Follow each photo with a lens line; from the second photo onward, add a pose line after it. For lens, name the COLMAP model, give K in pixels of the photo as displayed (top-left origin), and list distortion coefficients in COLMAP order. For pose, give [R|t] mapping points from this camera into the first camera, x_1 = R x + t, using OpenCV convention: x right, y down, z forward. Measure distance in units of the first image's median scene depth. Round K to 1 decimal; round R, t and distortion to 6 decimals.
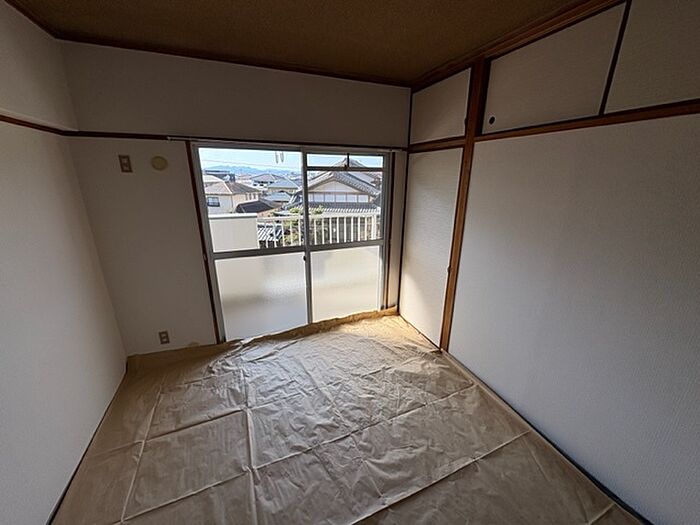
lens RADIAL K [[279.3, 0, 350.0], [0, 279.3, 262.5], [0, 0, 1]] dist [0.000535, -0.000055]
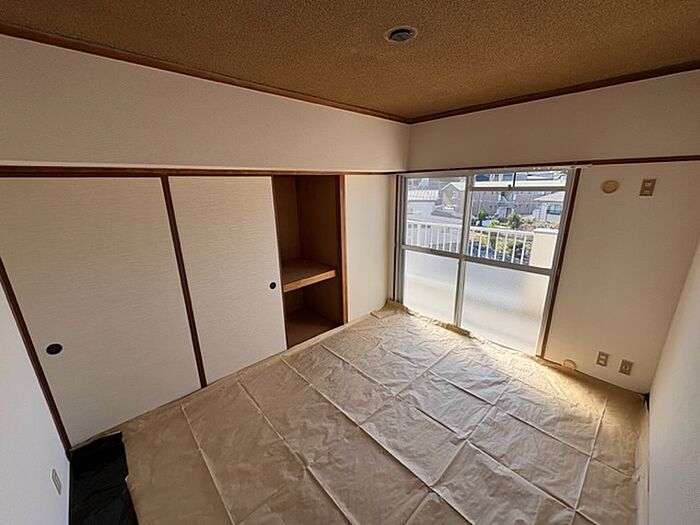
lens RADIAL K [[279.3, 0, 350.0], [0, 279.3, 262.5], [0, 0, 1]] dist [0.000535, -0.000055]
pose [[0.339106, 0.216179, -0.915573, 0.747325], [-0.282660, 0.951683, 0.120014, -0.034315], [0.897279, 0.218098, 0.383827, 0.129682]]
